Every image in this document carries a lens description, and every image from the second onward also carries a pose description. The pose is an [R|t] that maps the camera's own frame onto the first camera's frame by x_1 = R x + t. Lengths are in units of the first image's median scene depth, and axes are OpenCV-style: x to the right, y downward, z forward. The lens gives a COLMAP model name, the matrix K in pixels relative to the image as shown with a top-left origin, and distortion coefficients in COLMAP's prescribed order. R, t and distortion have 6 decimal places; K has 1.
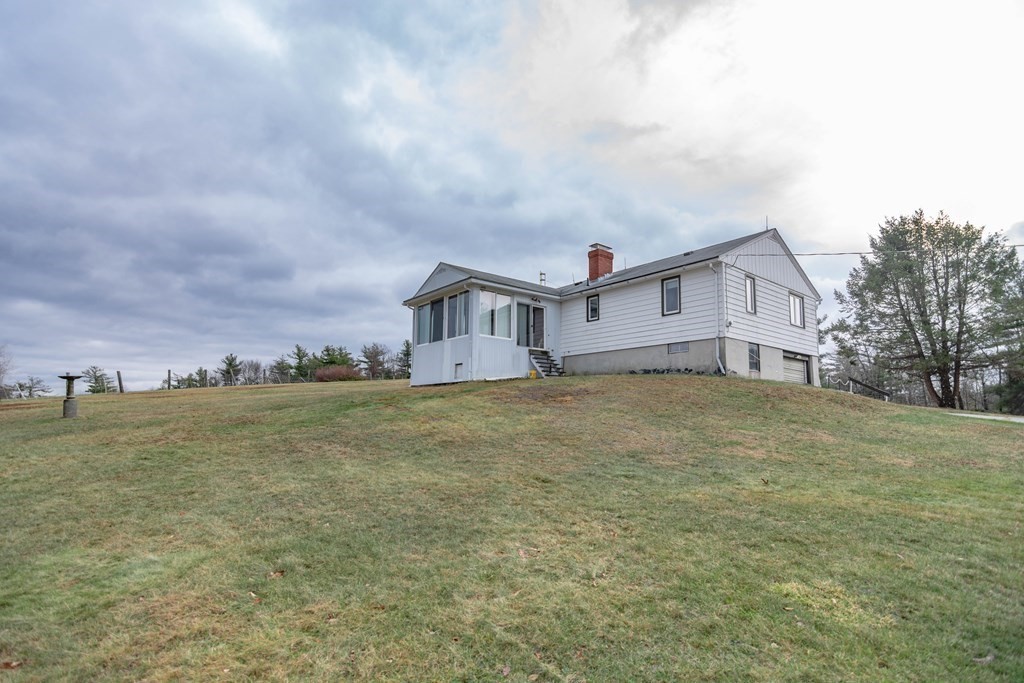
lens RADIAL K [[512.5, 0, 507.7], [0, 512.5, 348.6], [0, 0, 1]] dist [-0.000353, 0.000443]
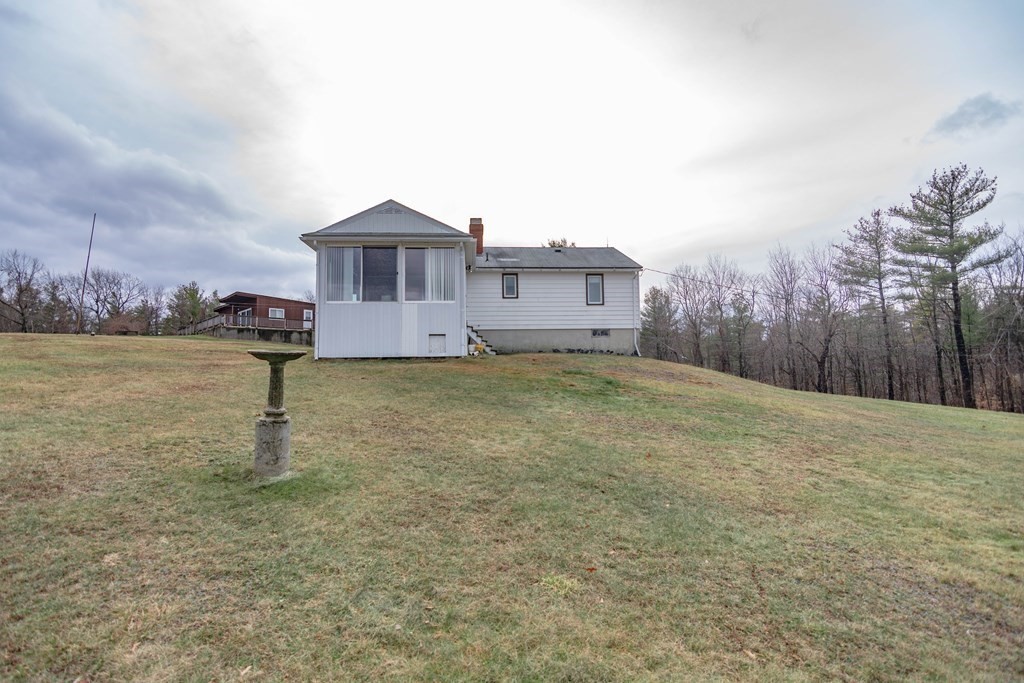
lens RADIAL K [[512.5, 0, 507.7], [0, 512.5, 348.6], [0, 0, 1]] dist [-0.000353, 0.000443]
pose [[0.555514, 0.024814, 0.831137, -0.783810], [-0.089651, 0.995515, 0.030200, 0.017815], [-0.826660, -0.091289, 0.555248, 0.476564]]
